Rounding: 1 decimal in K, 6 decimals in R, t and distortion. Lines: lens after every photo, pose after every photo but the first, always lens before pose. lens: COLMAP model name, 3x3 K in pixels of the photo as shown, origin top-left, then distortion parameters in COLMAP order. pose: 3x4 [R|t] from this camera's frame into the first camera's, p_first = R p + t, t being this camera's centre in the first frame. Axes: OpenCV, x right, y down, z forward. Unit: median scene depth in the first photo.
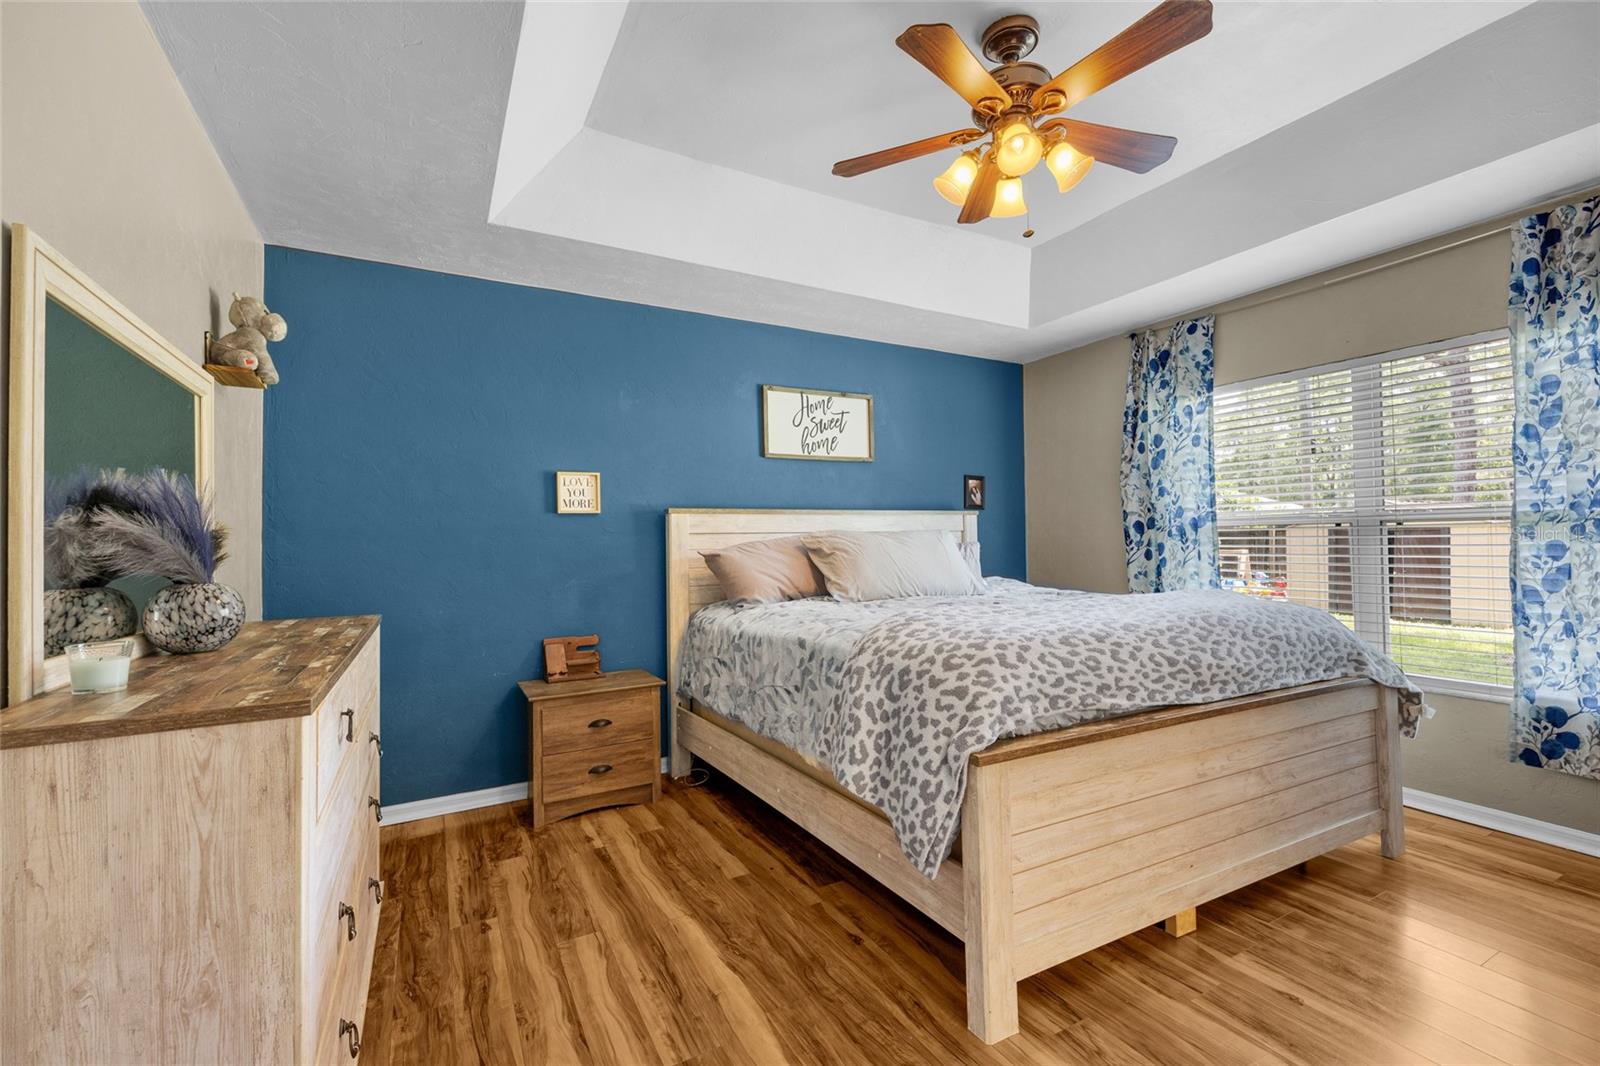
lens RADIAL K [[670.2, 0, 804.6], [0, 670.2, 528.4], [0, 0, 1]] dist [-0.000916, -0.000134]
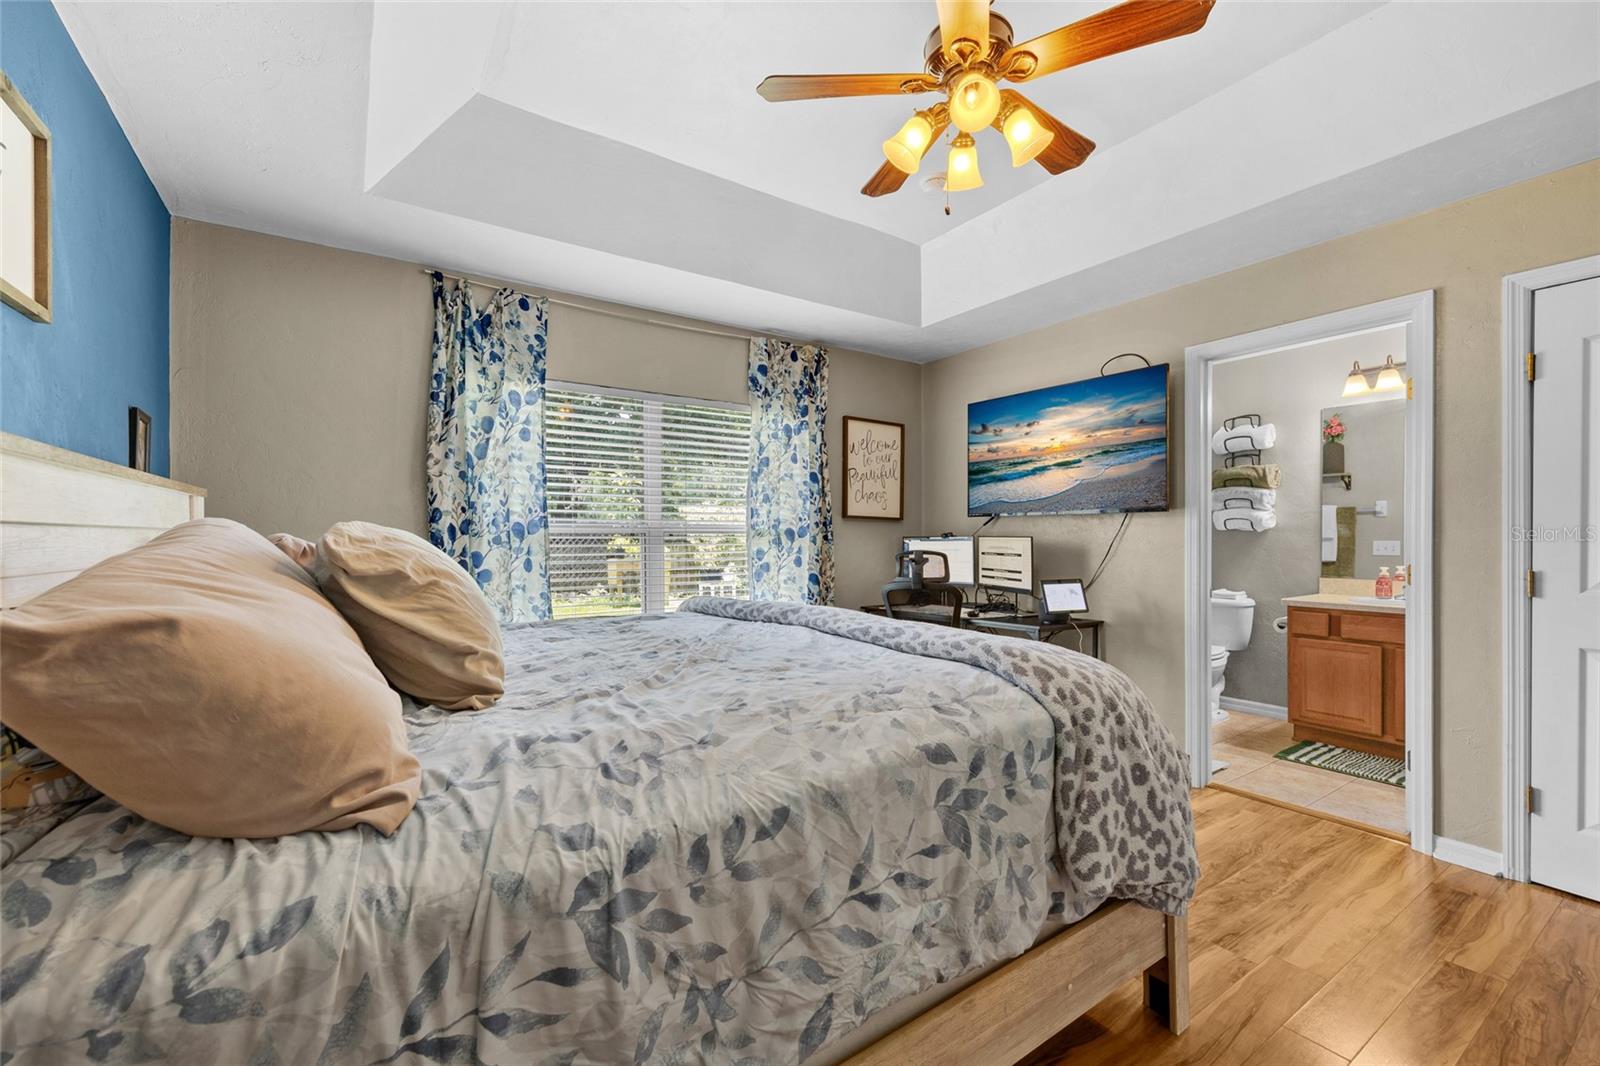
lens RADIAL K [[659.4, 0, 796.7], [0, 659.4, 550.3], [0, 0, 1]] dist [0.000271, -0.000062]
pose [[-0.076758, -0.002704, 0.997046, -0.301197], [-0.014630, 0.999892, 0.001585, 0.013606], [-0.996942, -0.014465, -0.076789, 0.715605]]
